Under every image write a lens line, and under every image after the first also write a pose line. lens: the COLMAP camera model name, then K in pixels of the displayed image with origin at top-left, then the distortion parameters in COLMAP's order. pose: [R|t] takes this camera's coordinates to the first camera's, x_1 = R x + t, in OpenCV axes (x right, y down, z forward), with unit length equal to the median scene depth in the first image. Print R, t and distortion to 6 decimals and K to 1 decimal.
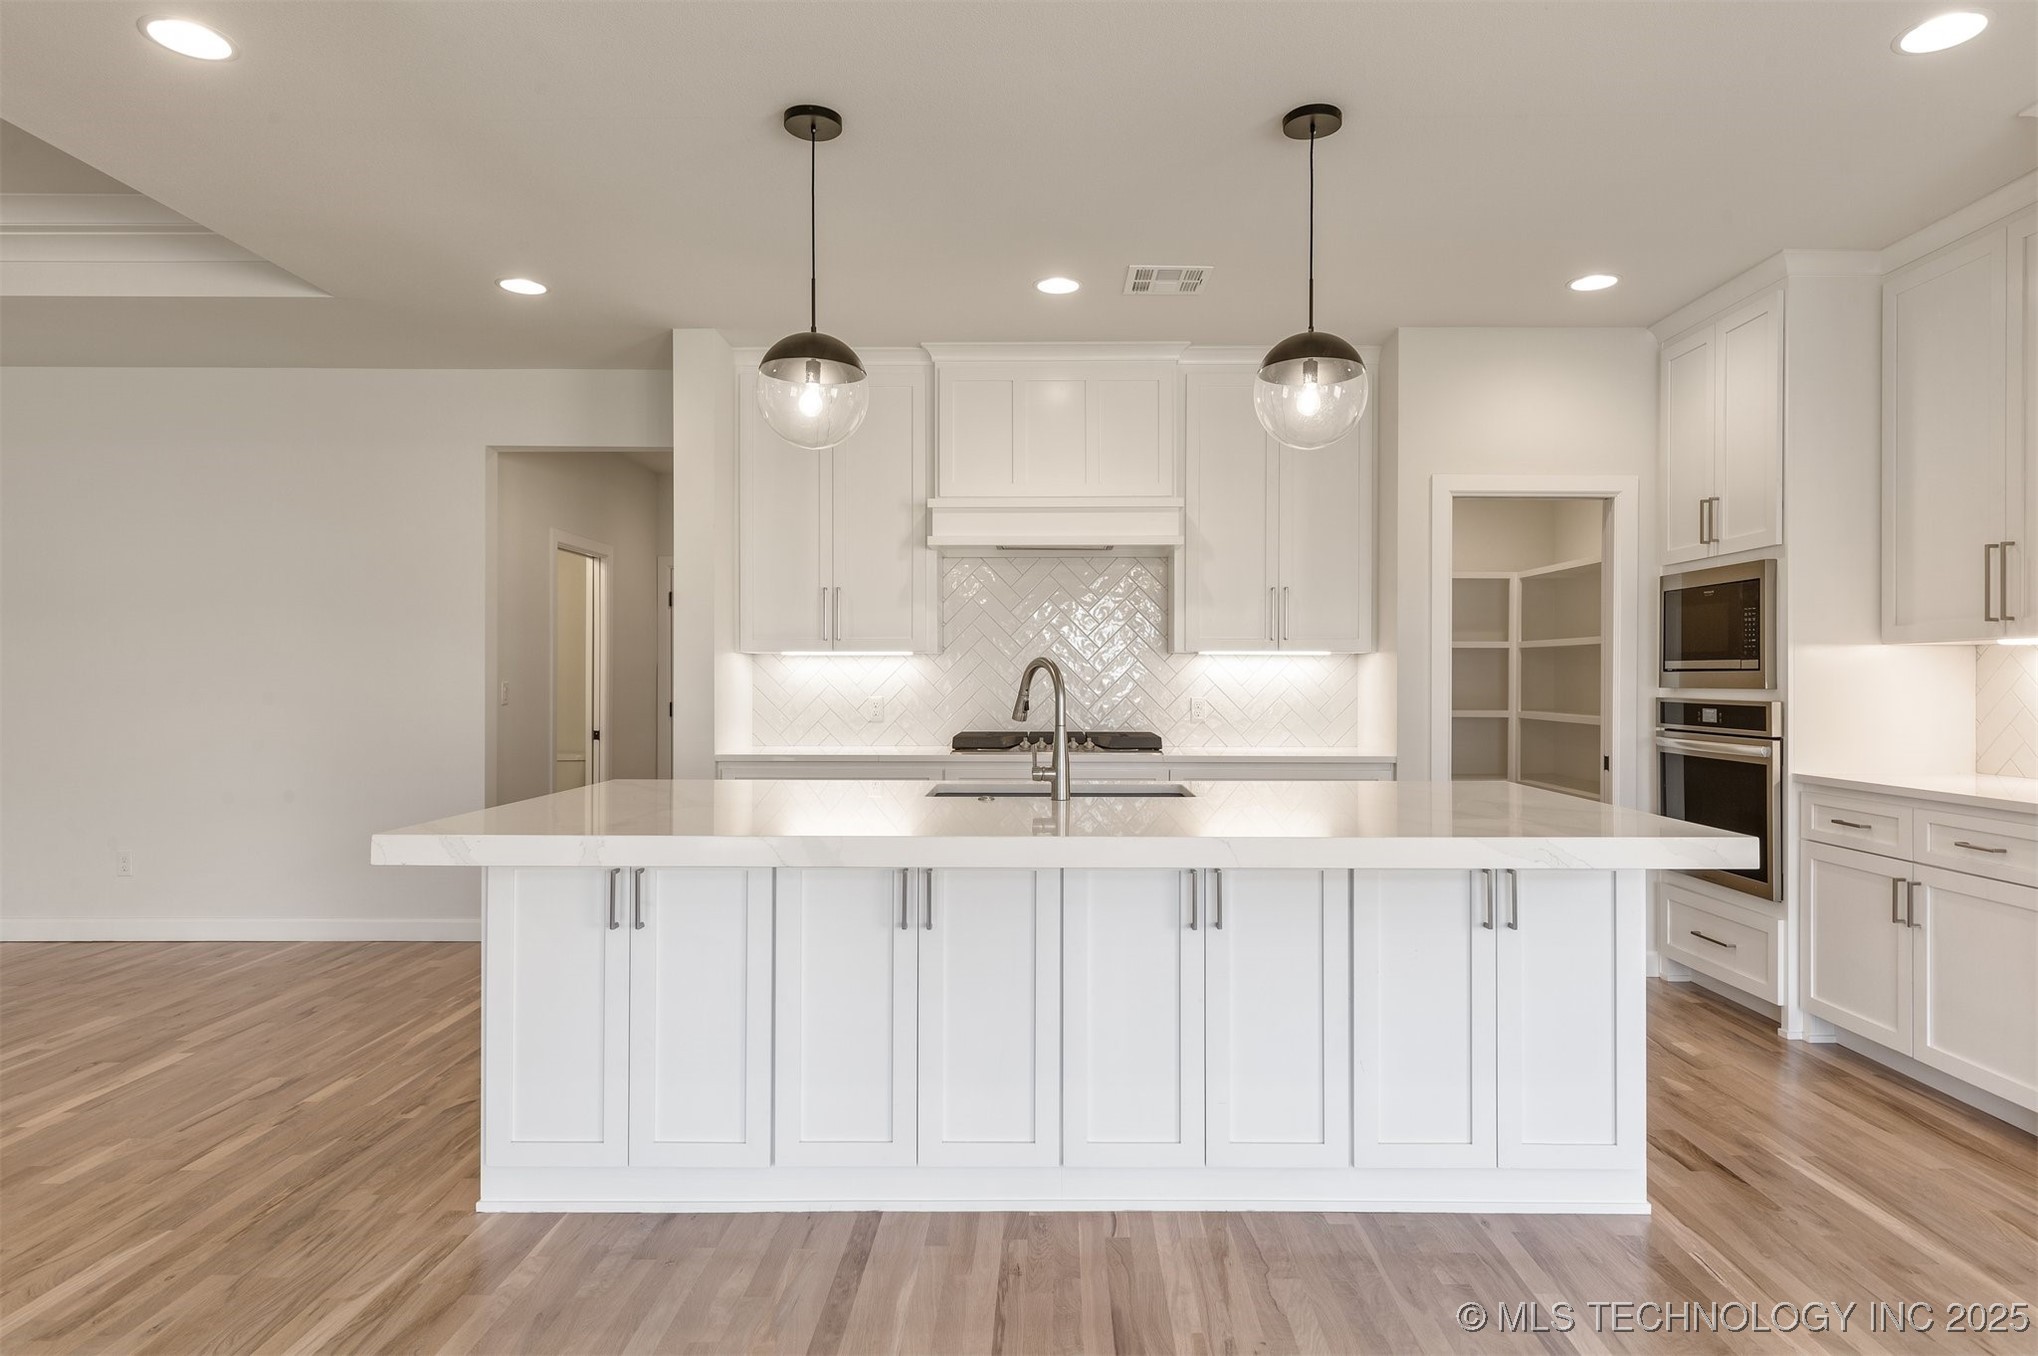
lens RADIAL K [[1141.2, 0, 1043.2], [0, 1141.2, 696.8], [0, 0, 1]] dist [0.000592, 0.001089]
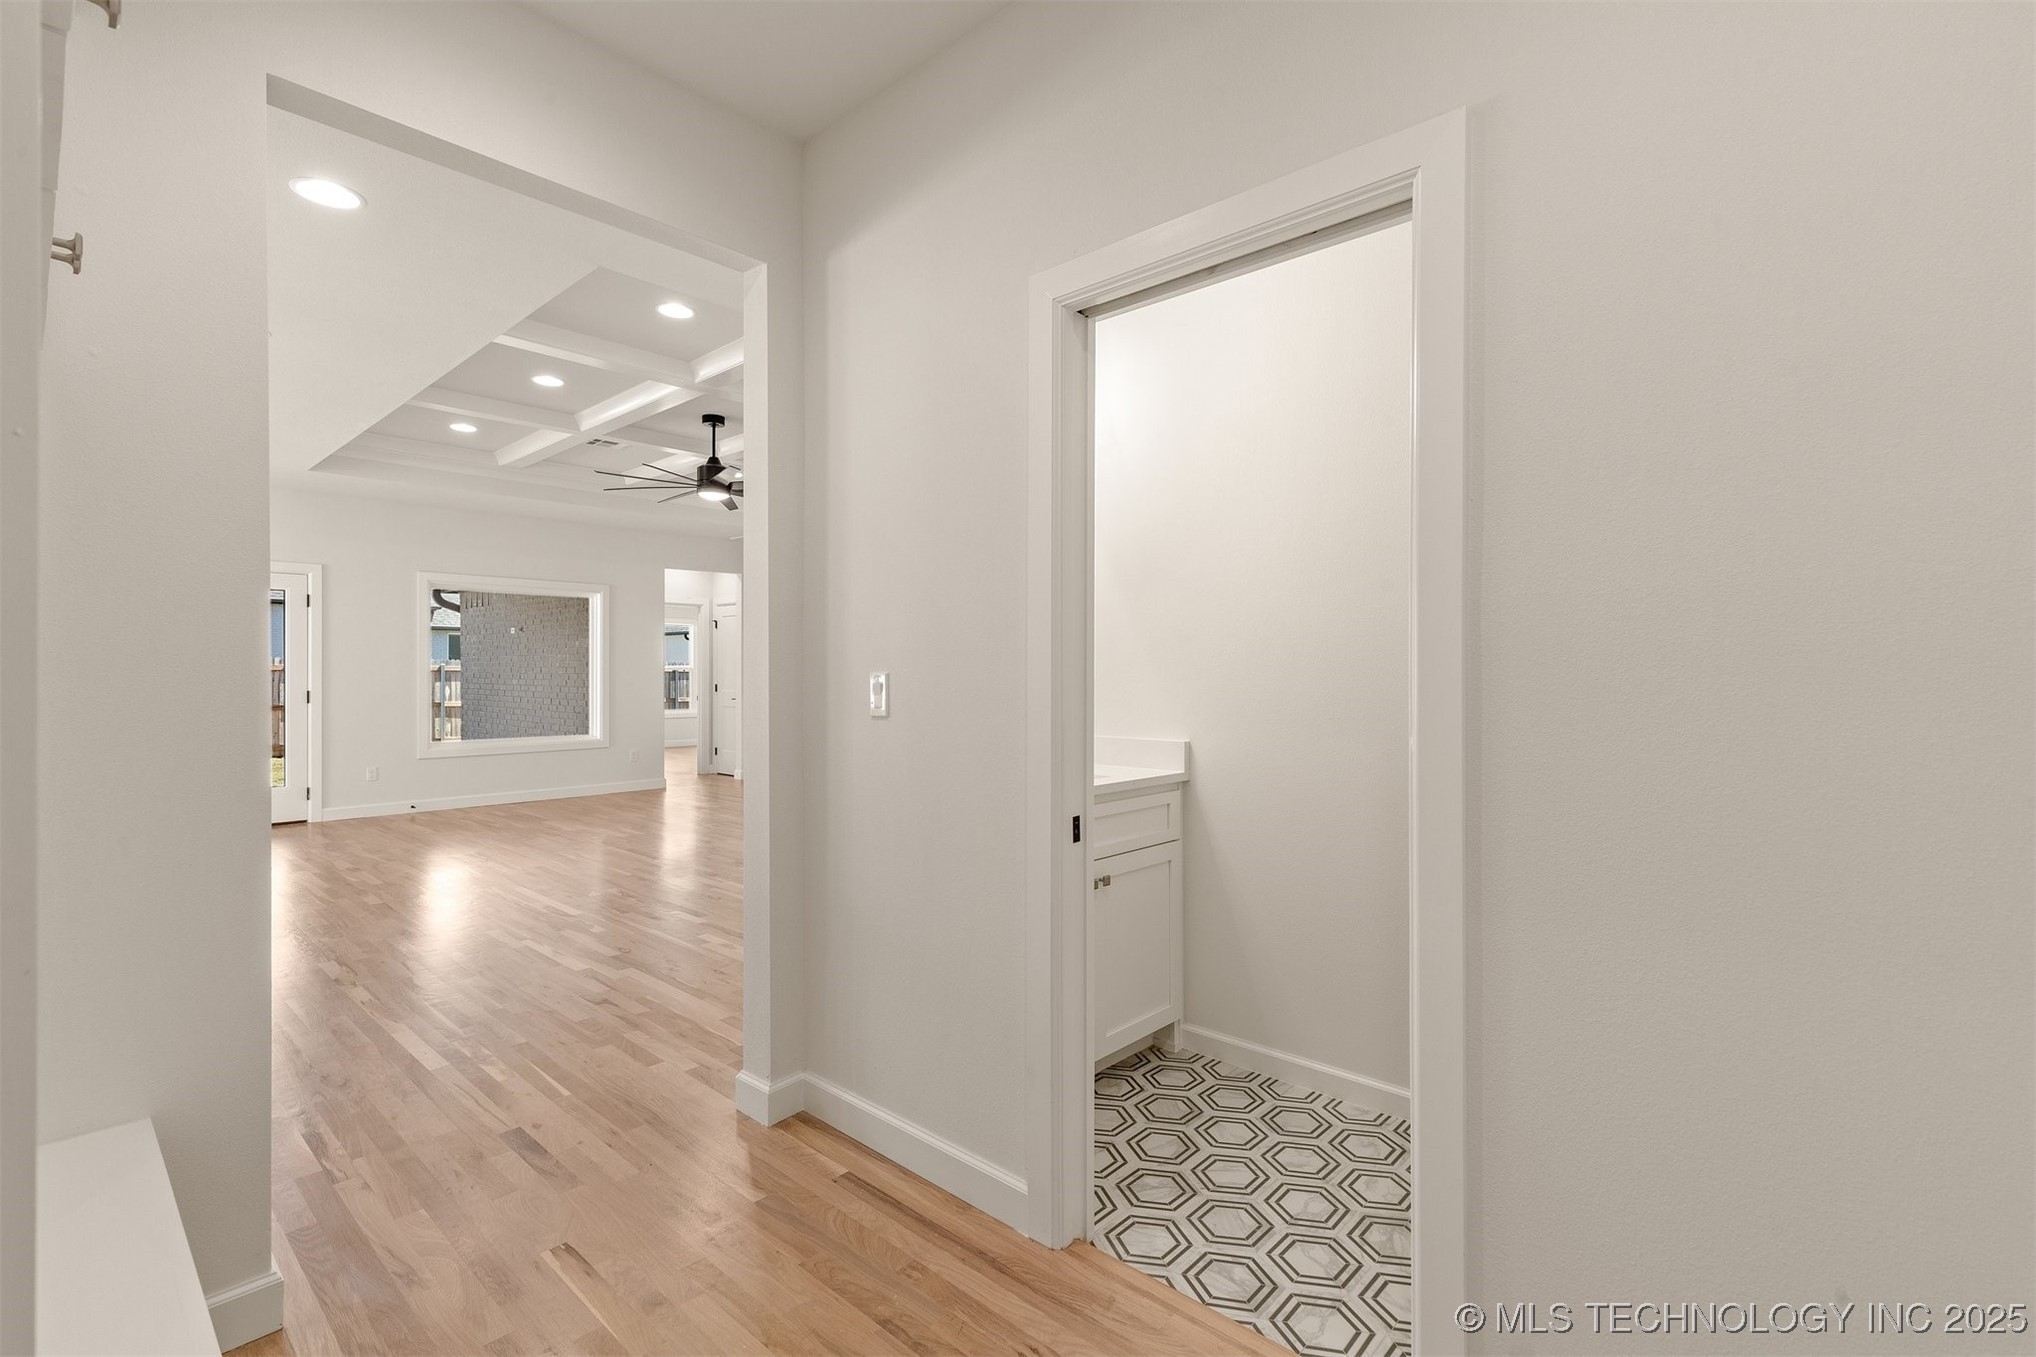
lens RADIAL K [[921.8, 0, 1058.7], [0, 921.8, 673.7], [0, 0, 1]] dist [0.006671, -0.000382]
pose [[-0.661210, -0.001877, -0.750198, -0.306018], [-0.013504, 0.999865, 0.009401, -0.026513], [0.750079, 0.016346, -0.661146, 1.888136]]
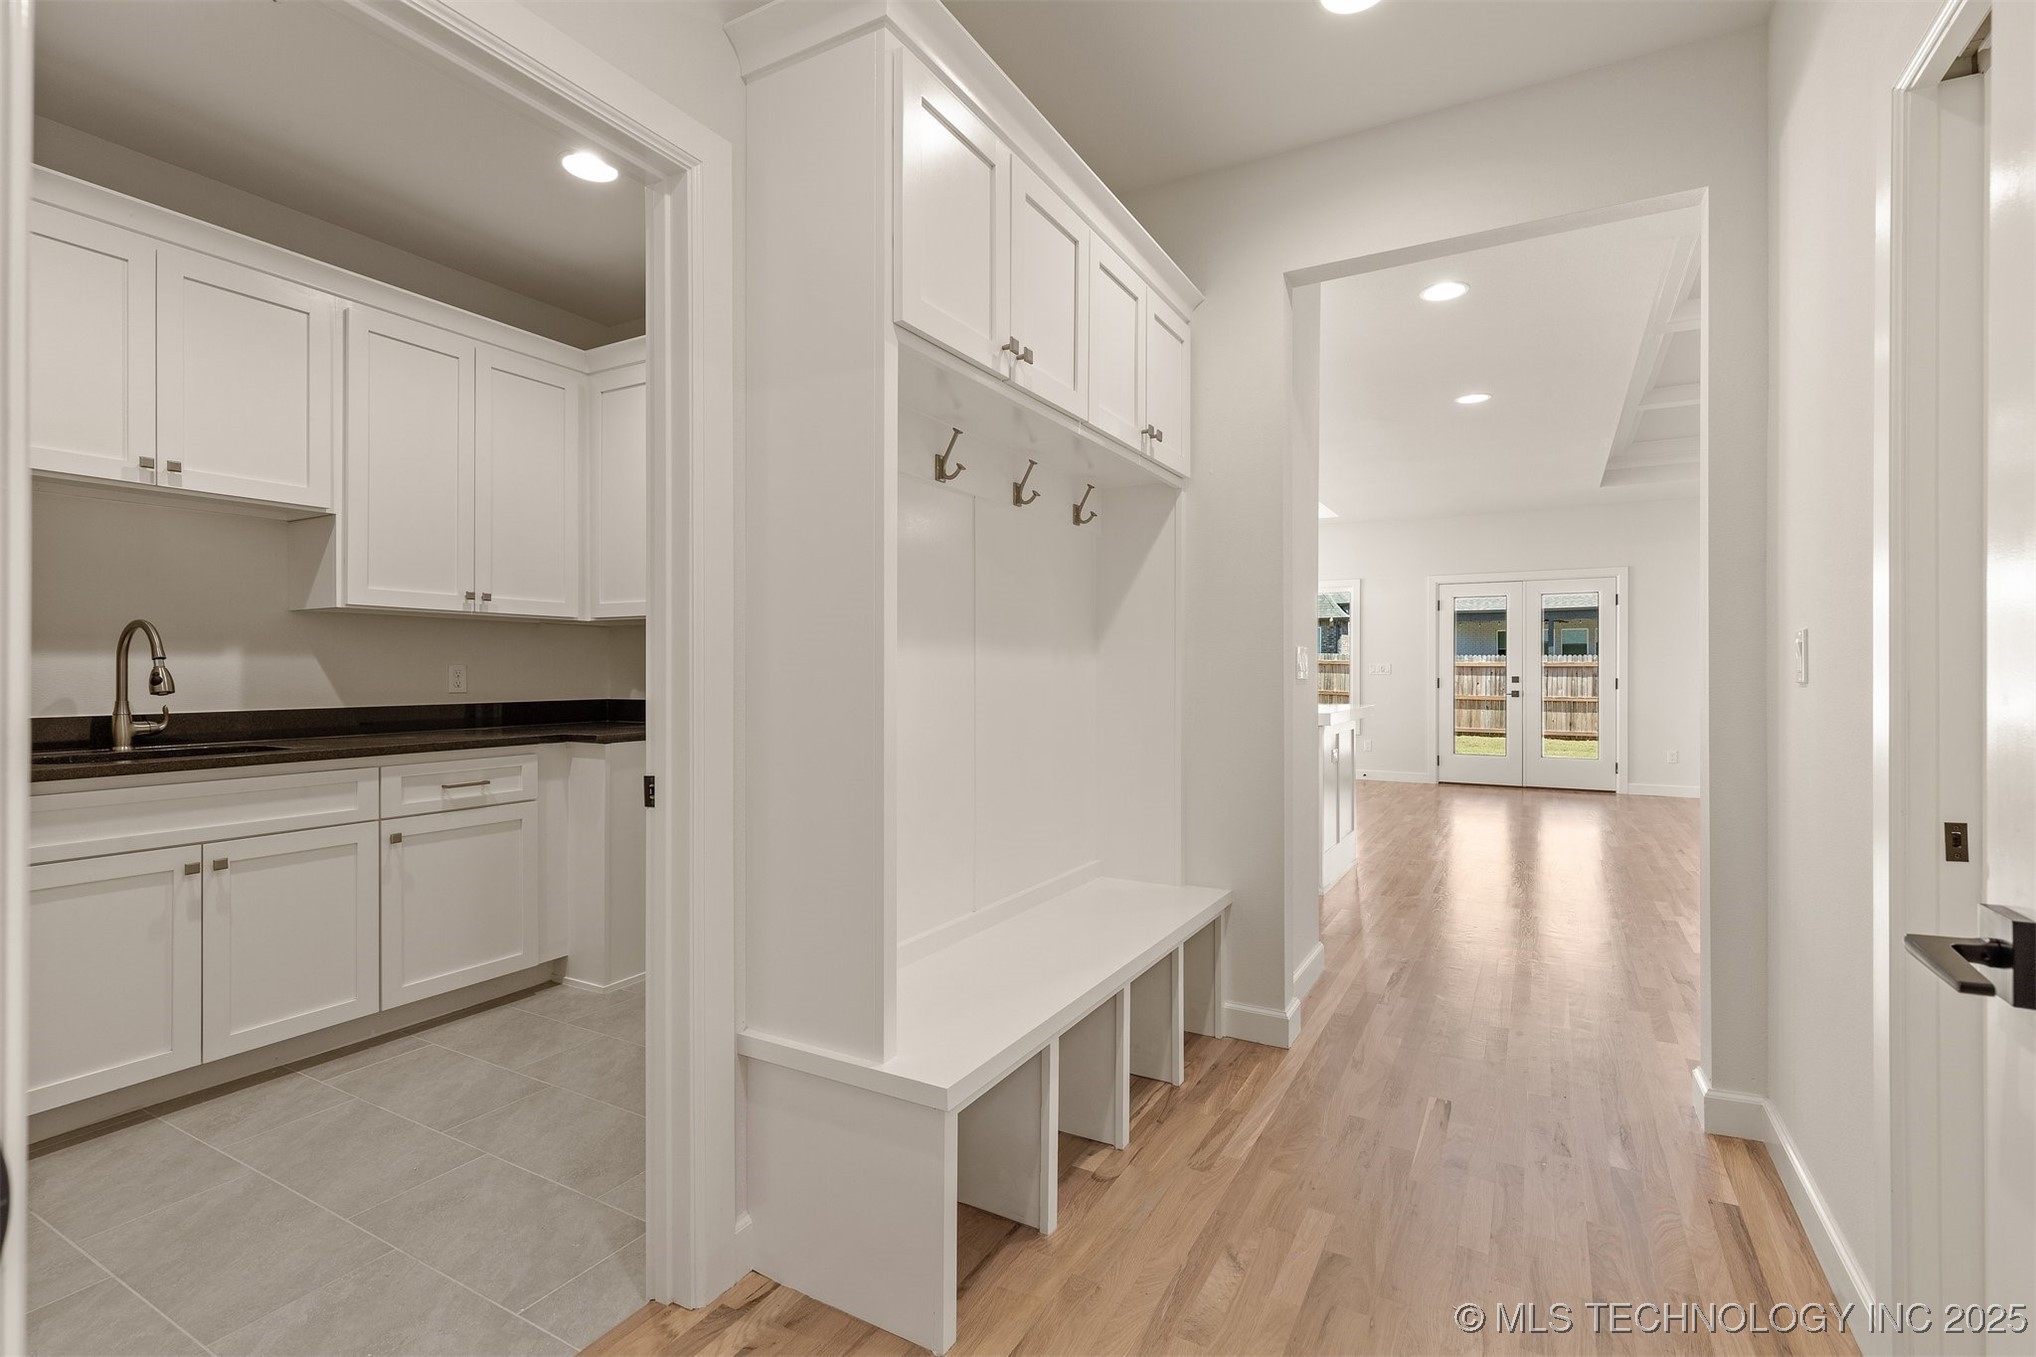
lens RADIAL K [[921.8, 0, 1032.4], [0, 921.8, 670.9], [0, 0, 1]] dist [0.006671, -0.000382]
pose [[-0.876292, -0.001698, 0.481778, -0.550238], [0.005680, 0.999888, 0.013854, -0.007381], [-0.481747, 0.014876, -0.876184, 2.026009]]
